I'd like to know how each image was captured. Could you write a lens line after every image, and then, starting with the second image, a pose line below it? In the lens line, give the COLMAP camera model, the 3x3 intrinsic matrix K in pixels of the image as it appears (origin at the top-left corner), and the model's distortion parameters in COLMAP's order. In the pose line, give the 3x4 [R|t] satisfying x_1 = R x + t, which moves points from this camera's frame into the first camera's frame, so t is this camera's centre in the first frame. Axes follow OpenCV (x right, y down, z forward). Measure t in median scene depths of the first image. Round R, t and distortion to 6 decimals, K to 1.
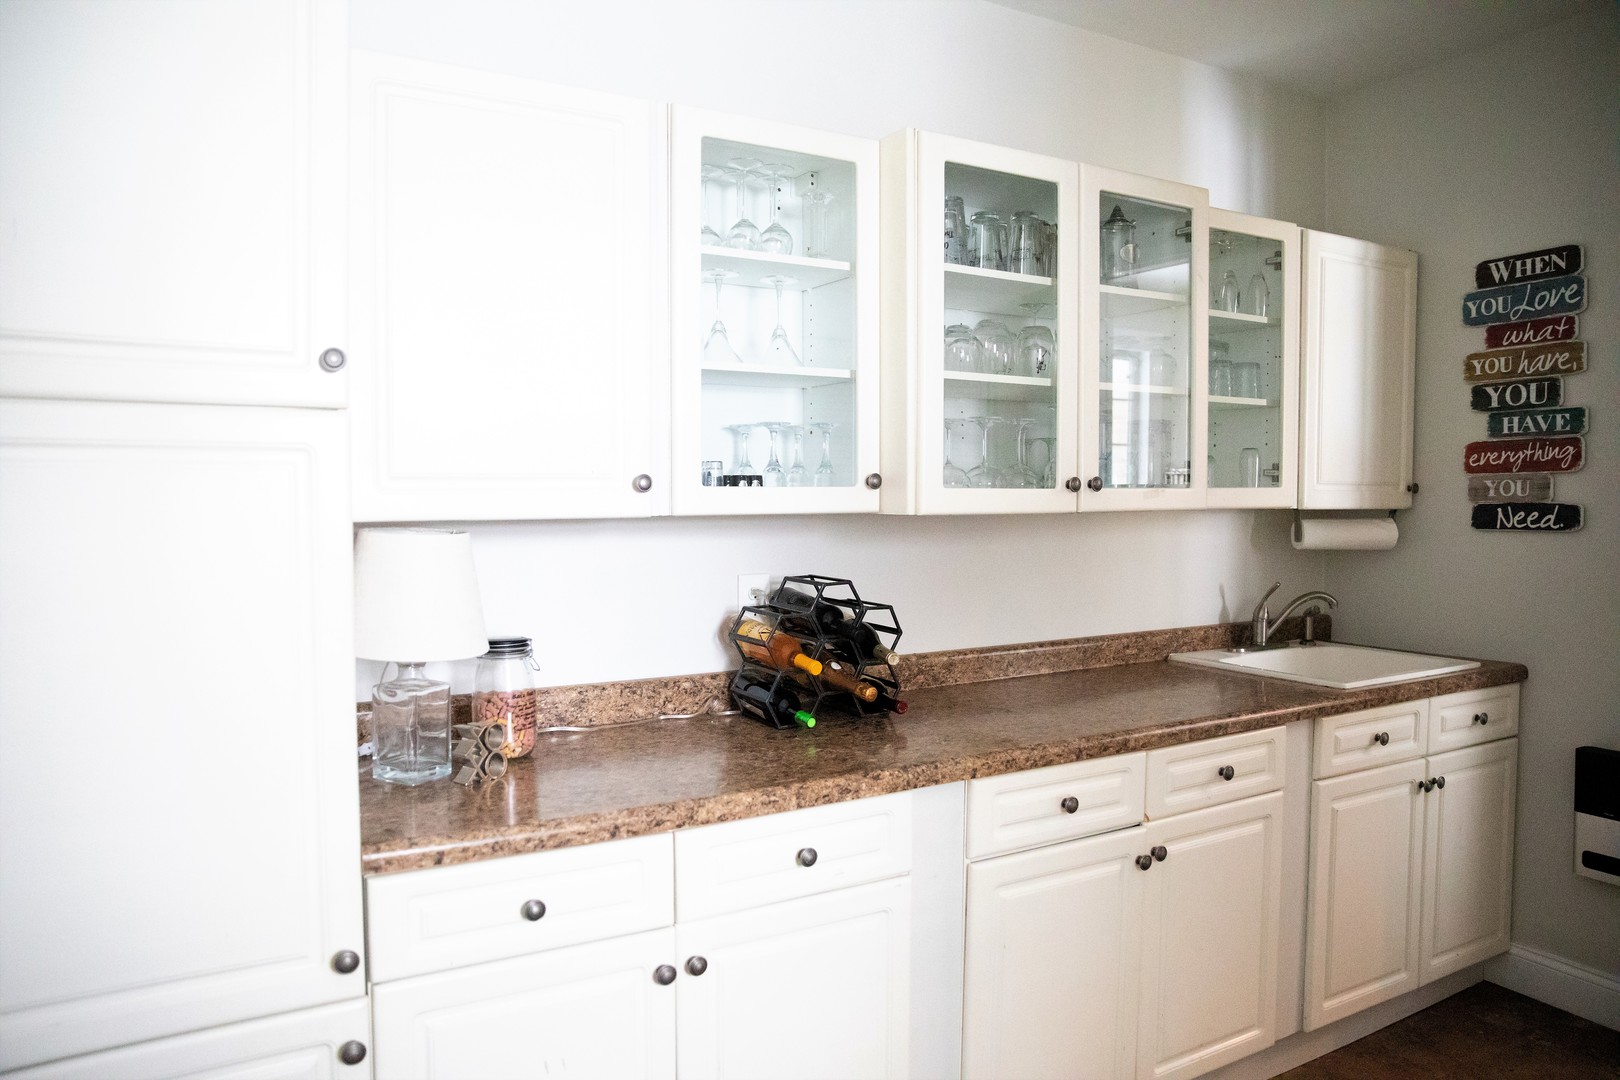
lens RADIAL K [[1059.3, 0, 811.8], [0, 1059.3, 553.9], [0, 0, 1]] dist [0.007018, -0.000356]
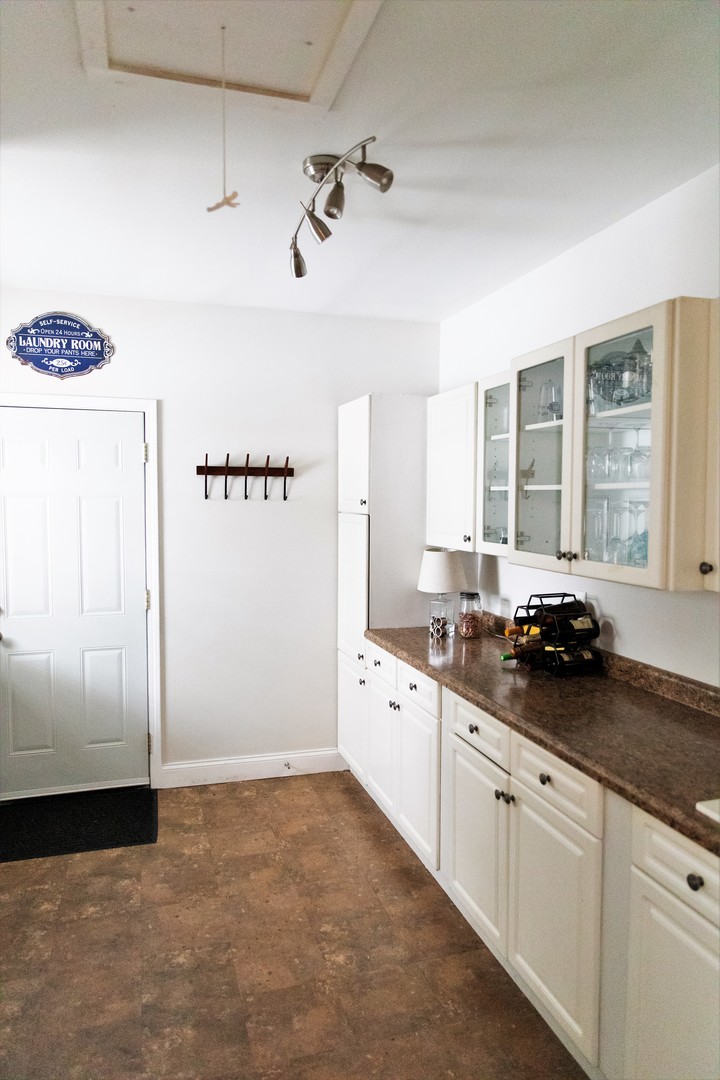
lens RADIAL K [[706.2, 0, 359.8], [0, 706.2, 541.1], [0, 0, 1]] dist [0.007018, -0.000356]
pose [[-0.248728, 0.057295, -0.966877, 1.154390], [-0.049881, 0.996166, 0.071863, -0.127214], [0.967288, 0.066103, -0.244917, 0.871283]]
